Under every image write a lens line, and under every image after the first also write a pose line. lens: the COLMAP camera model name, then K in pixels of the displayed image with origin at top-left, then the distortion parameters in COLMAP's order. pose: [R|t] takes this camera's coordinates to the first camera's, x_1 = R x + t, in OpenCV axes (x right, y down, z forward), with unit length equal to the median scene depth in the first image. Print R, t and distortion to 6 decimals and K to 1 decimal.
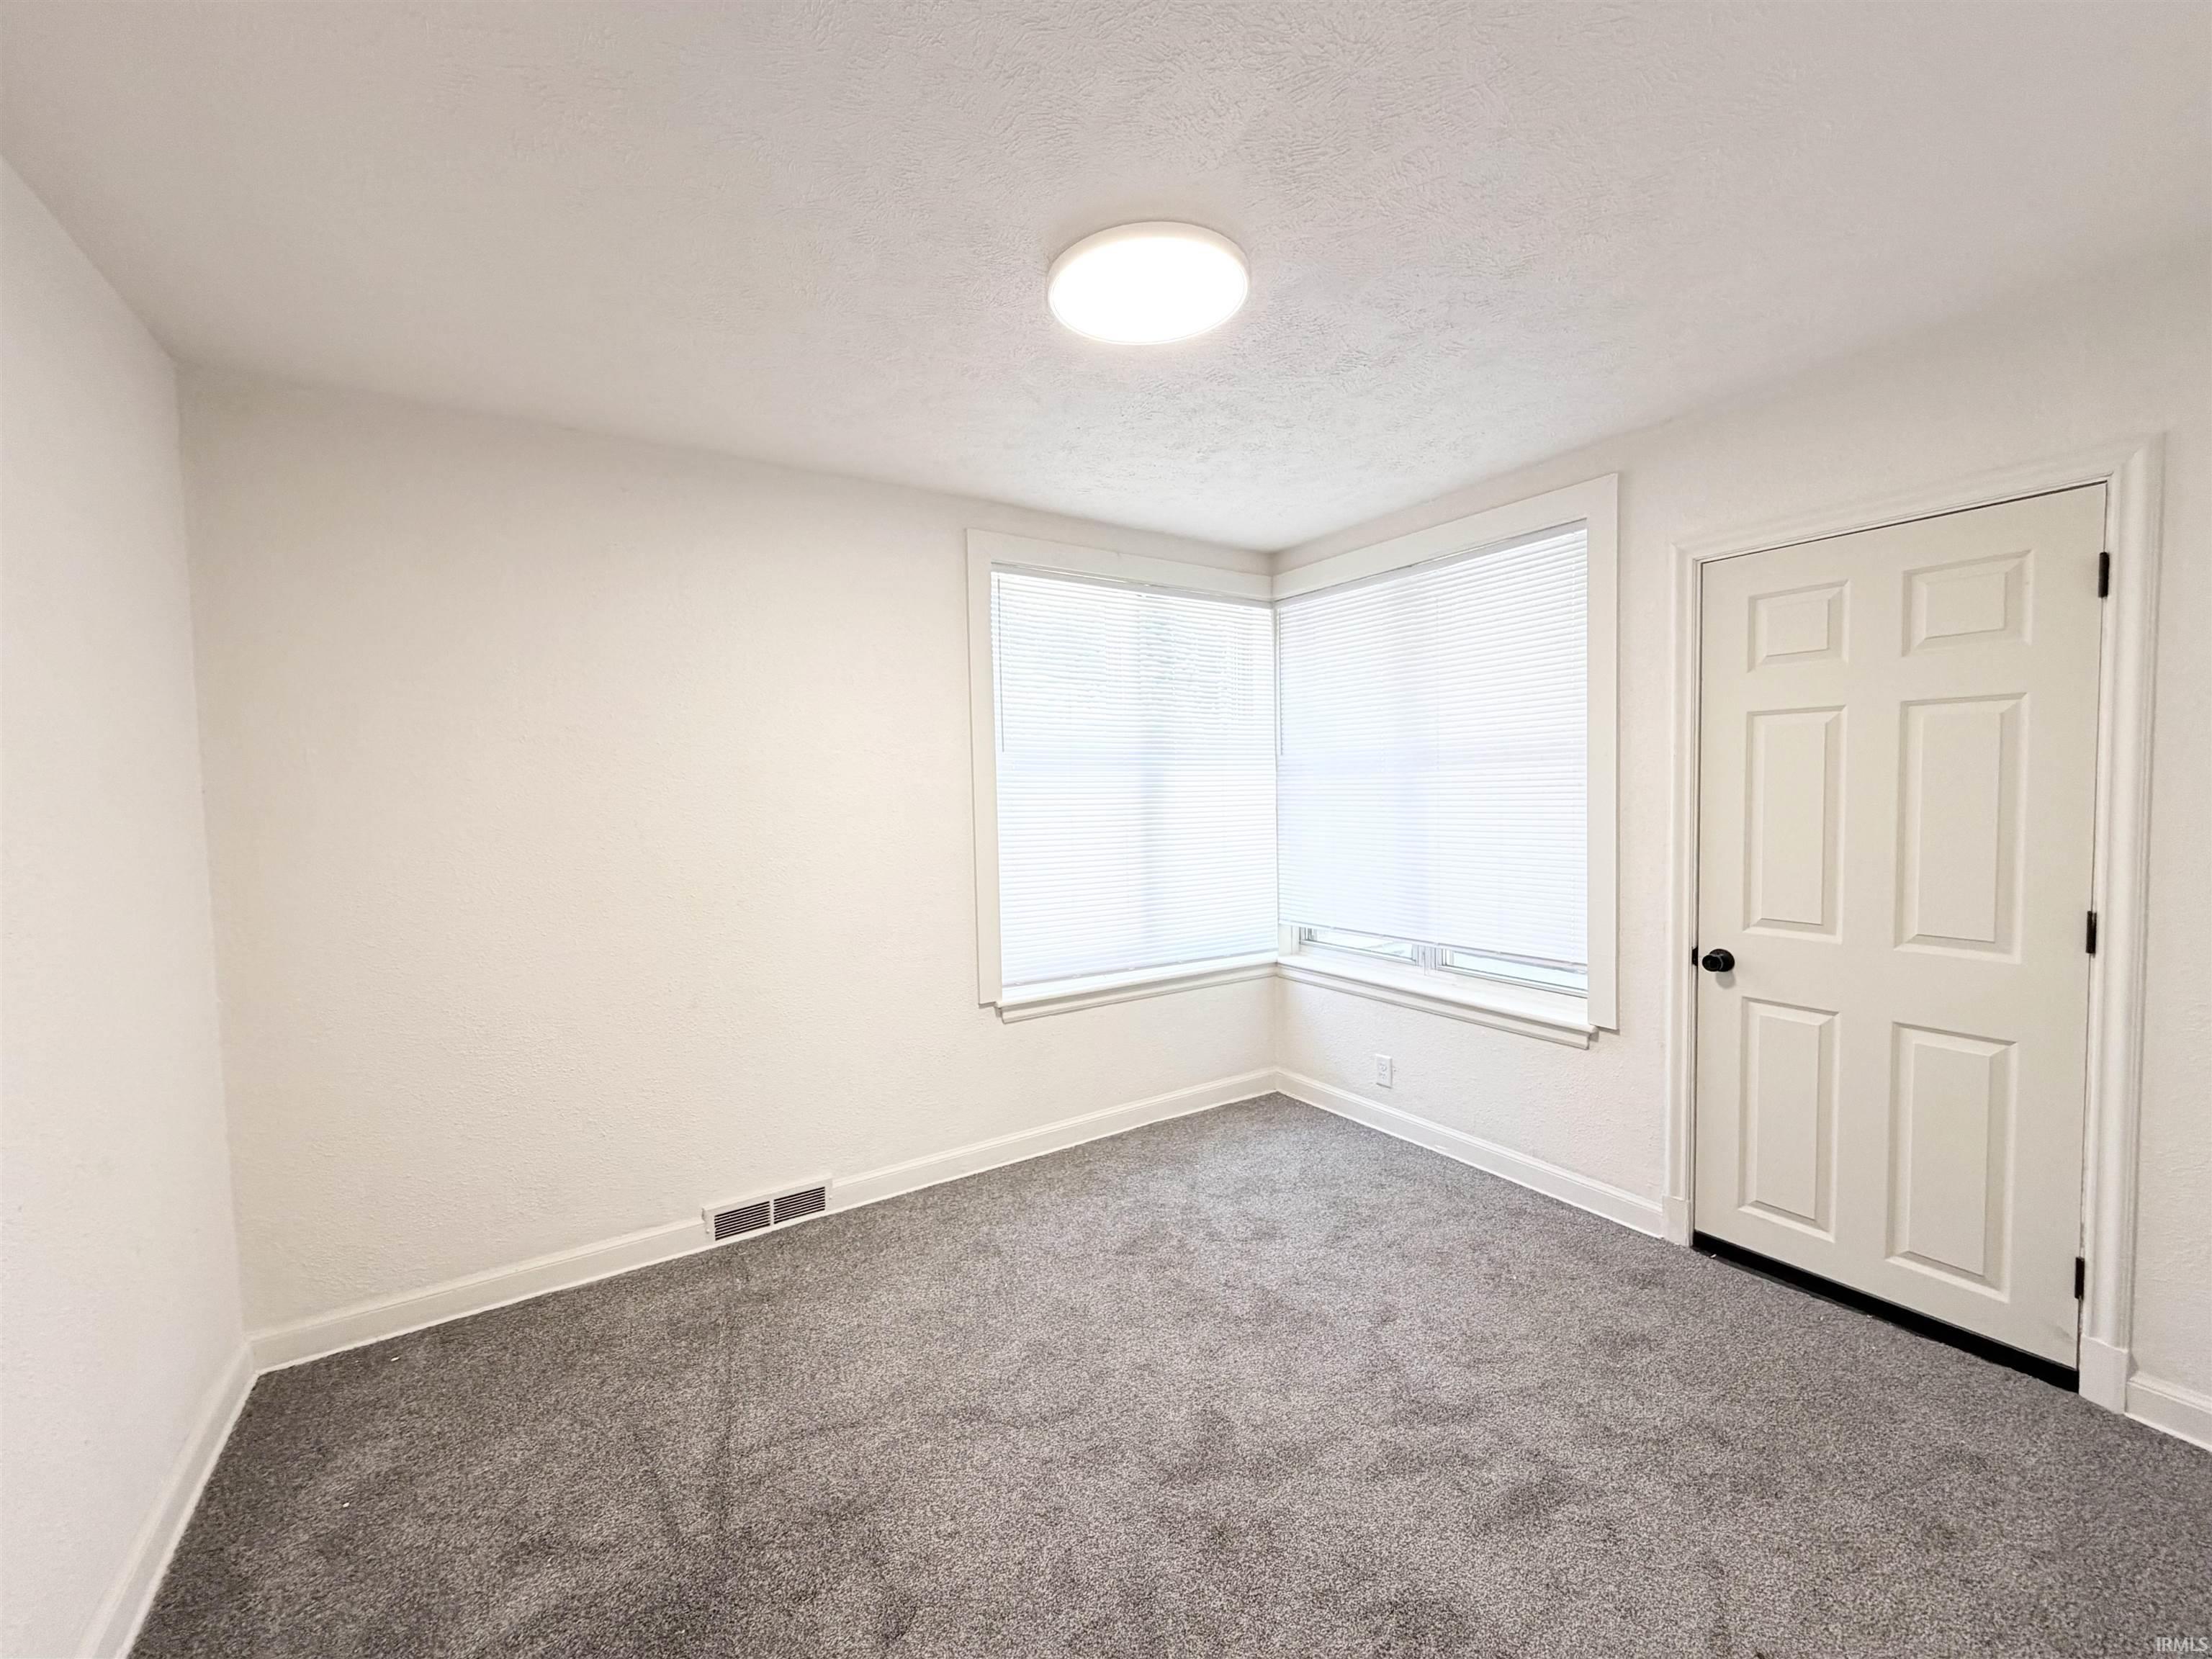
lens RADIAL K [[872.4, 0, 1106.0], [0, 872.4, 829.5], [0, 0, 1]] dist [0.000603, 0.000353]
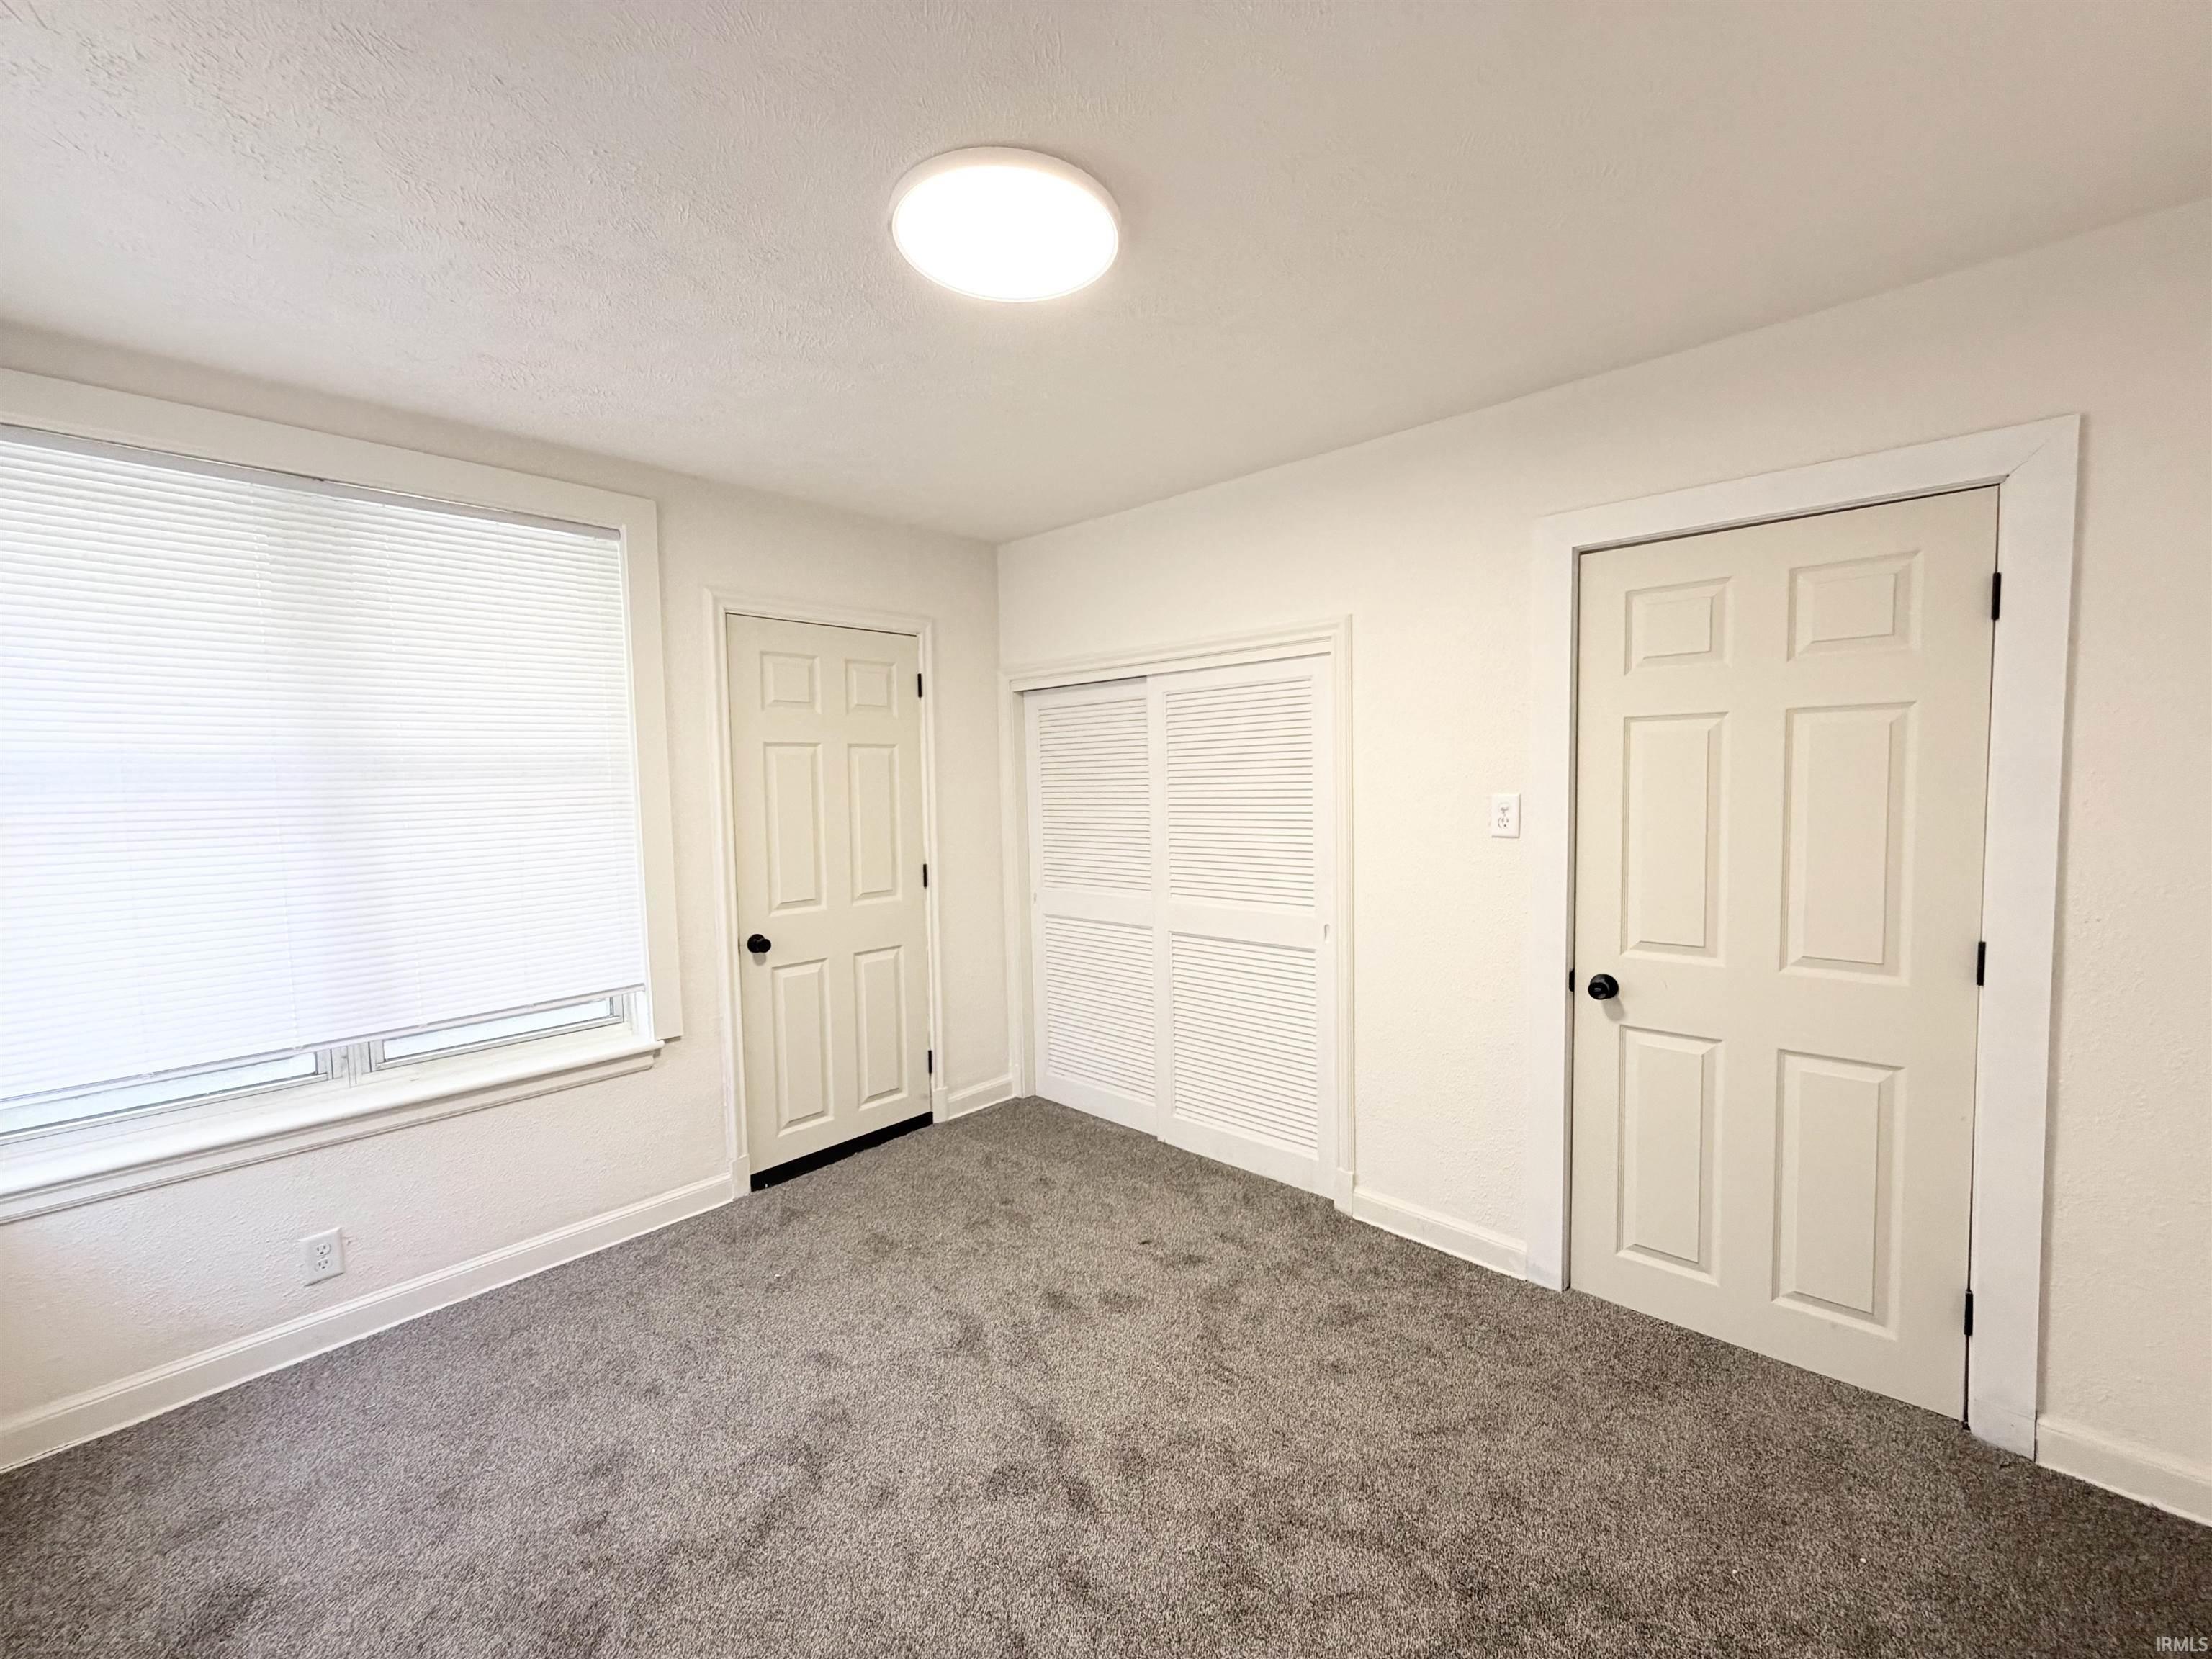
lens RADIAL K [[872.4, 0, 1106.0], [0, 872.4, 829.5], [0, 0, 1]] dist [0.000603, 0.000353]
pose [[-0.221342, -0.043343, 0.974232, -0.564849], [0.067454, 0.995939, 0.059634, -0.047252], [-0.972861, 0.078915, -0.217520, 0.748799]]
